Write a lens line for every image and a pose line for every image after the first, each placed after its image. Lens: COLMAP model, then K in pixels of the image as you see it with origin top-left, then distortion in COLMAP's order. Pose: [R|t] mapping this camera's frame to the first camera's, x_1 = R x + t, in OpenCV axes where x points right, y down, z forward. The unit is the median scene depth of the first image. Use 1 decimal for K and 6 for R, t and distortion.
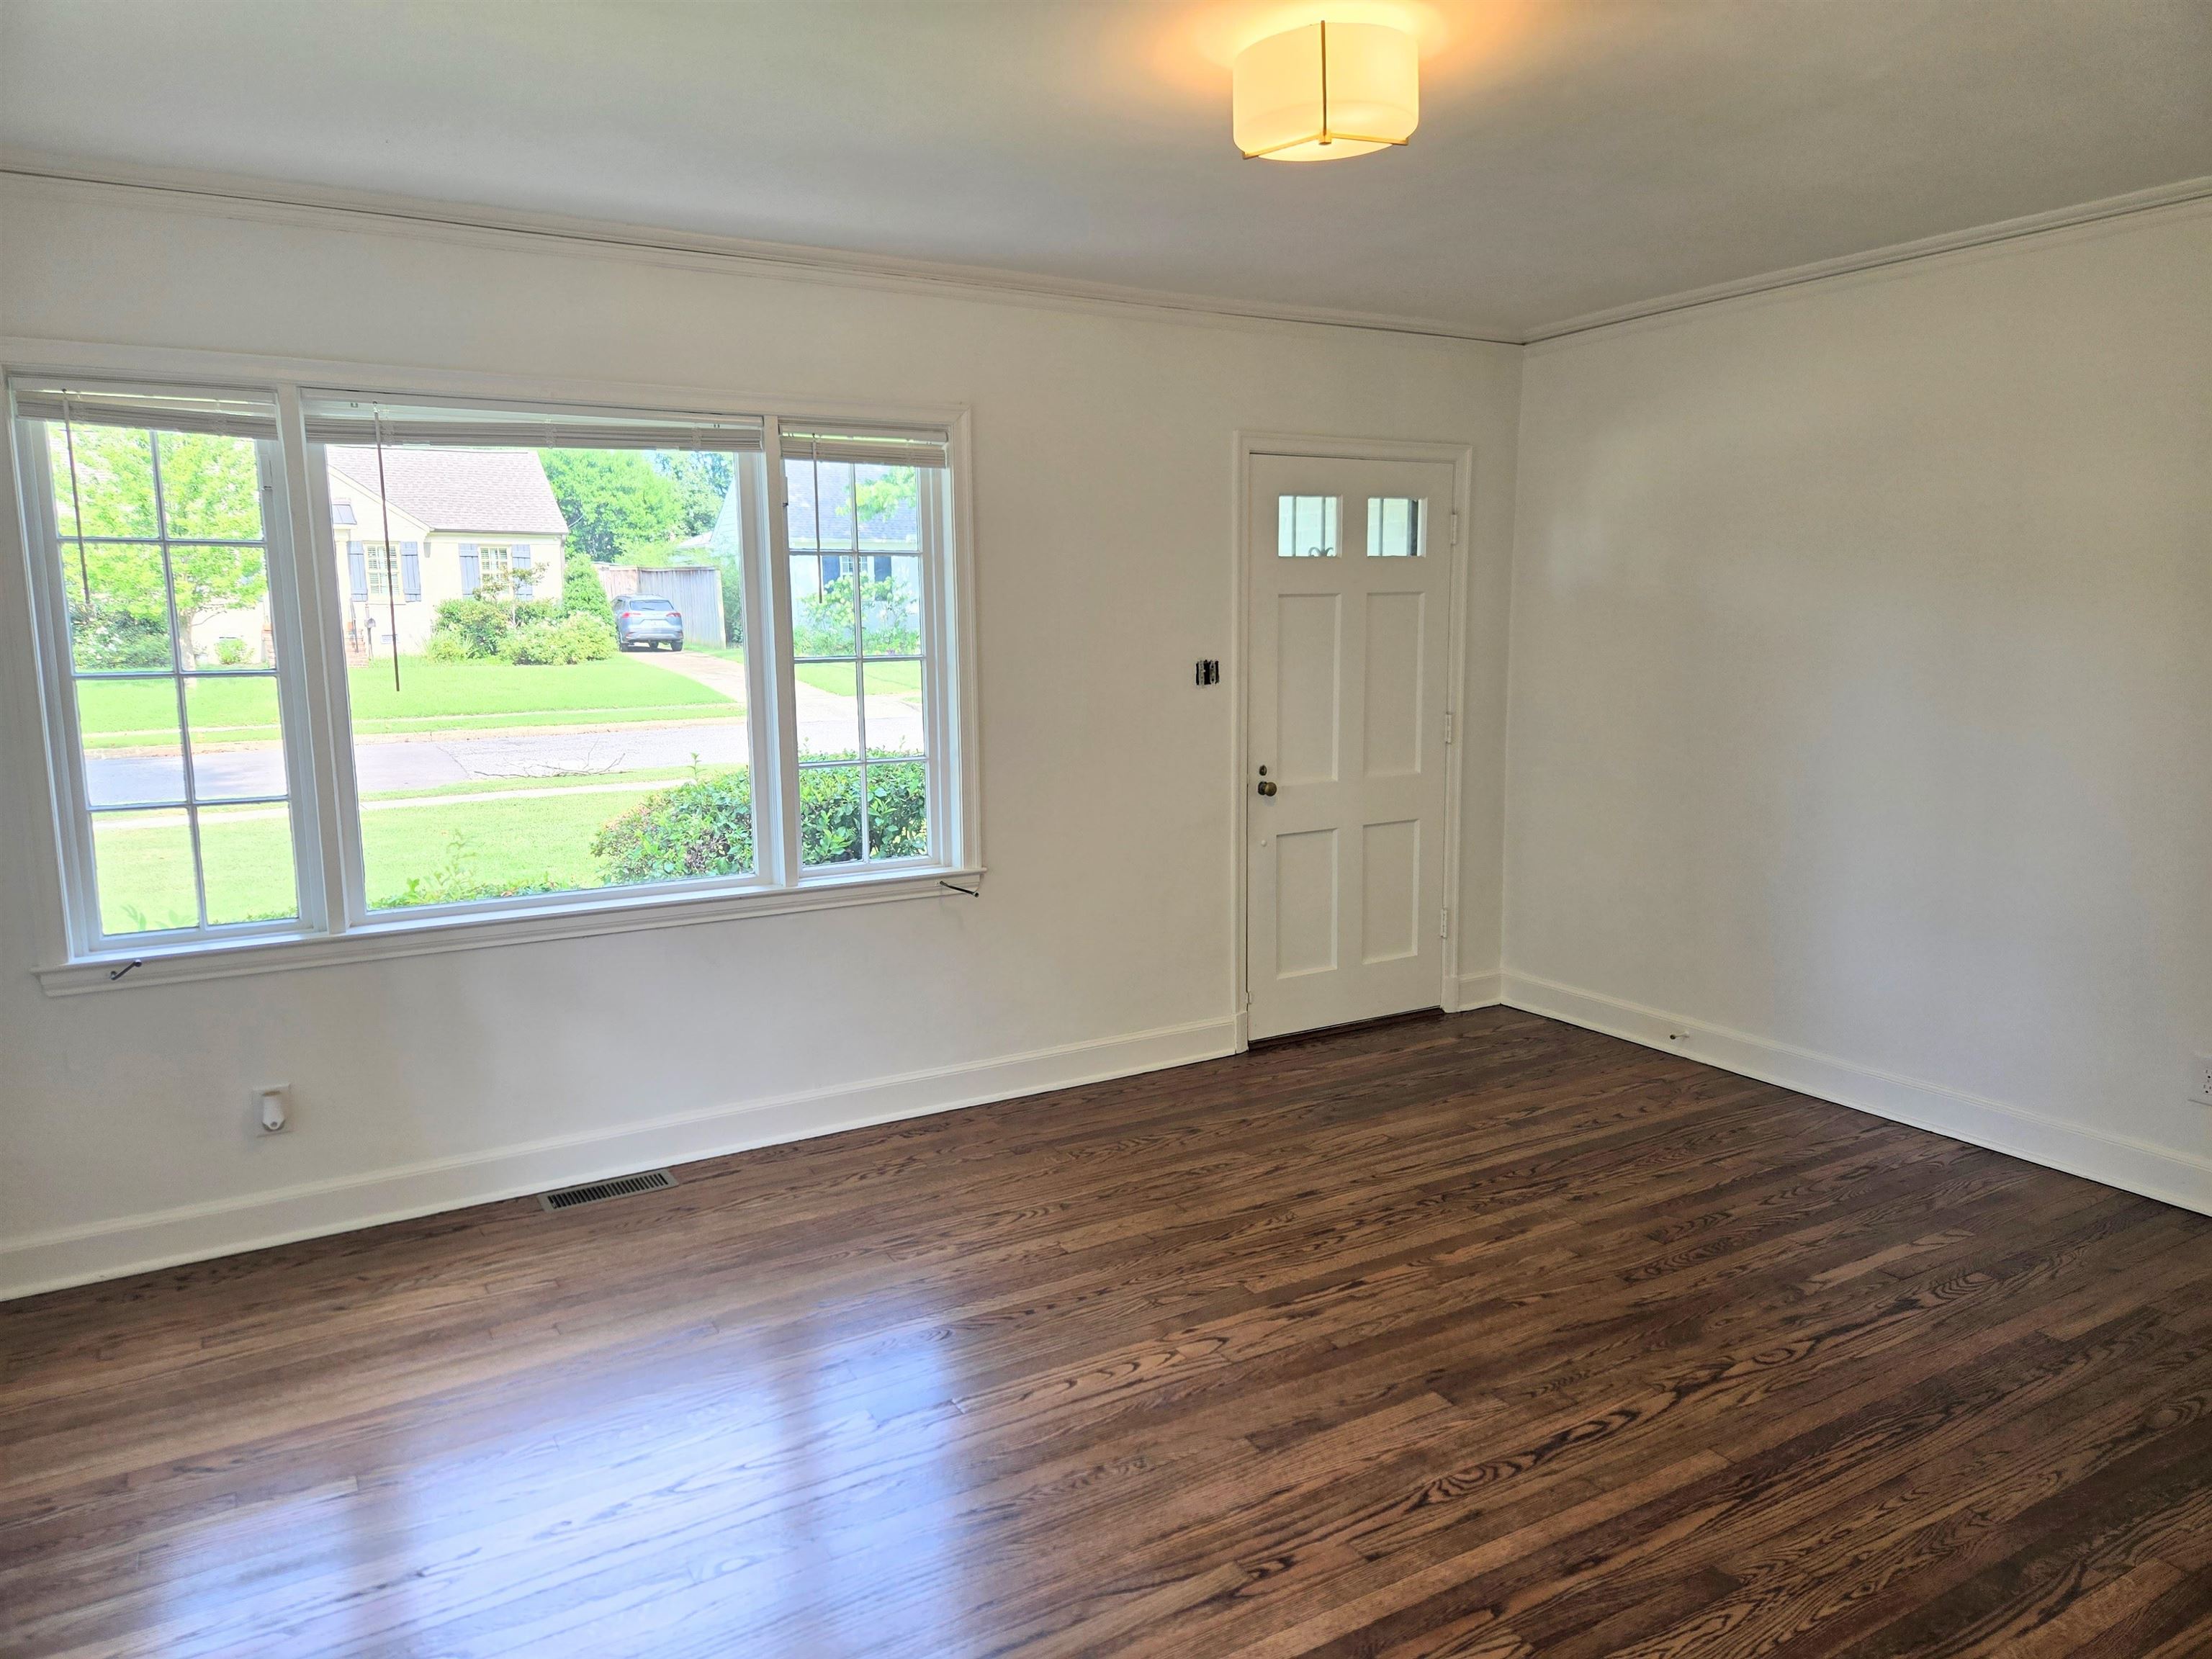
lens RADIAL K [[1487.1, 0, 1085.2], [0, 1487.1, 815.8], [0, 0, 1]] dist [0.065702, -0.030237]
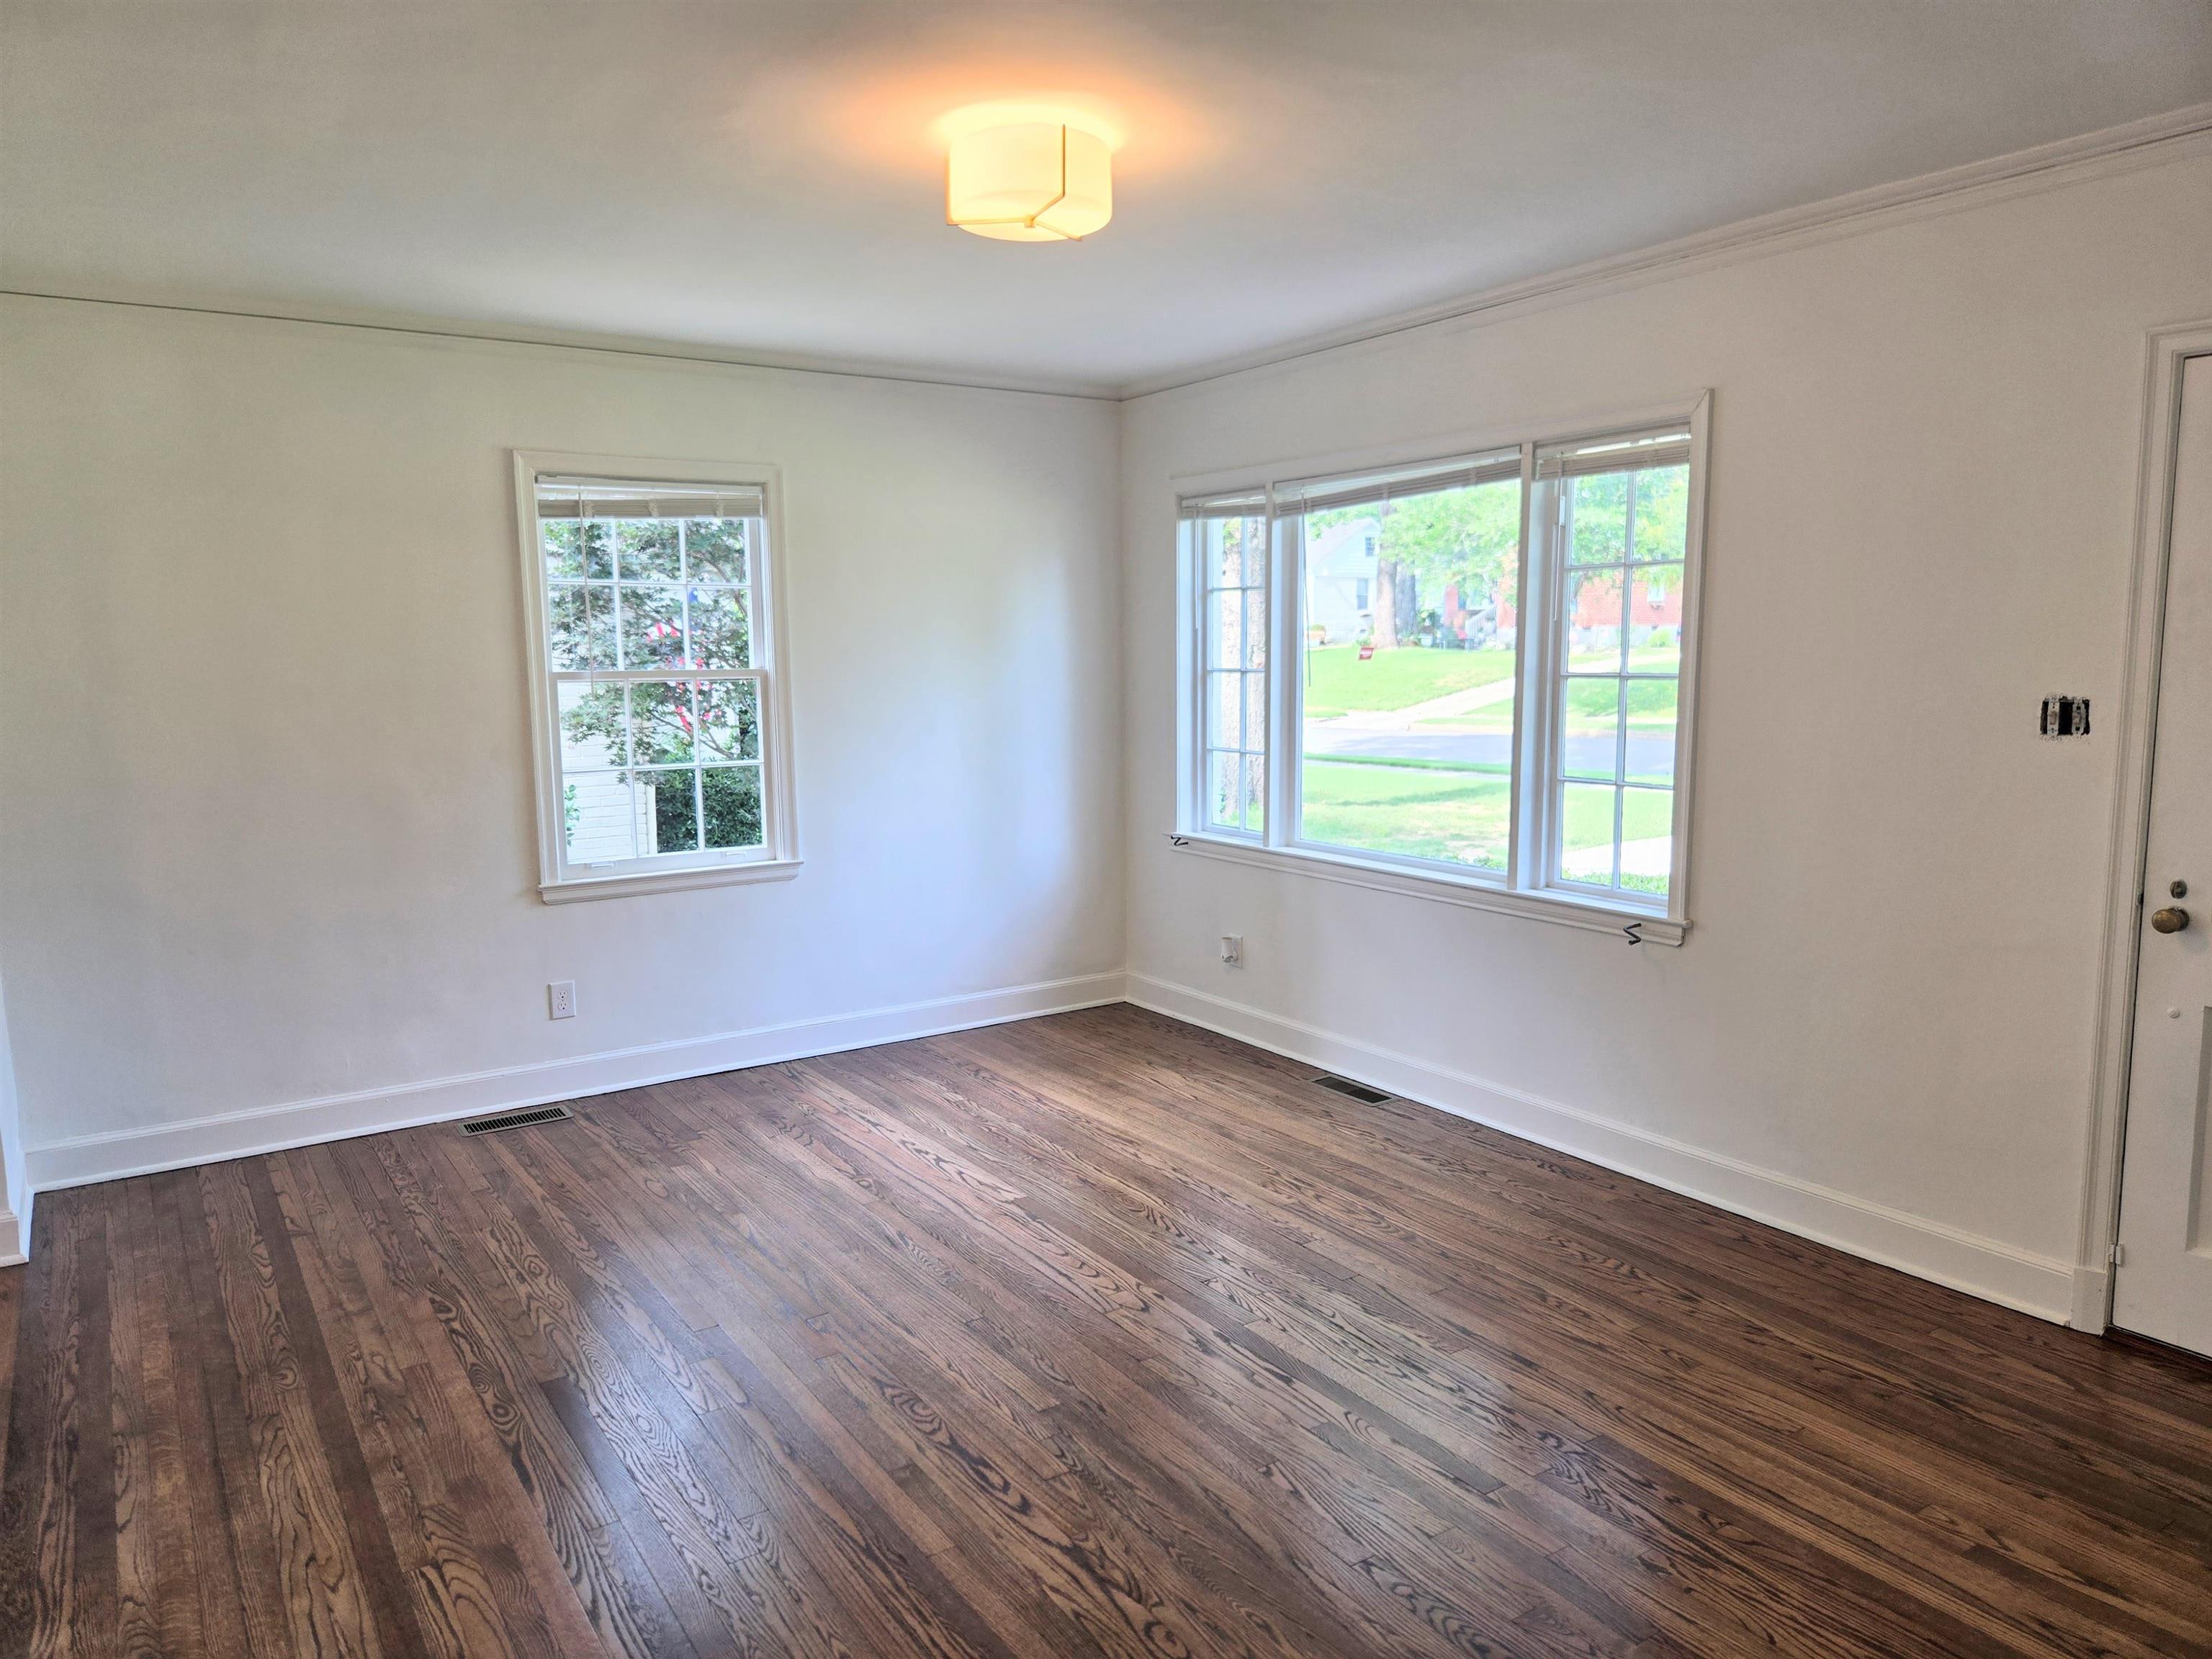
lens RADIAL K [[1487.1, 0, 1090.0], [0, 1487.1, 834.4], [0, 0, 1]] dist [0.065702, -0.030237]
pose [[0.051425, 0.137386, -0.989182, 0.861746], [-0.126304, 0.983434, 0.130022, -0.094772], [0.990658, 0.118251, 0.067926, 0.658728]]
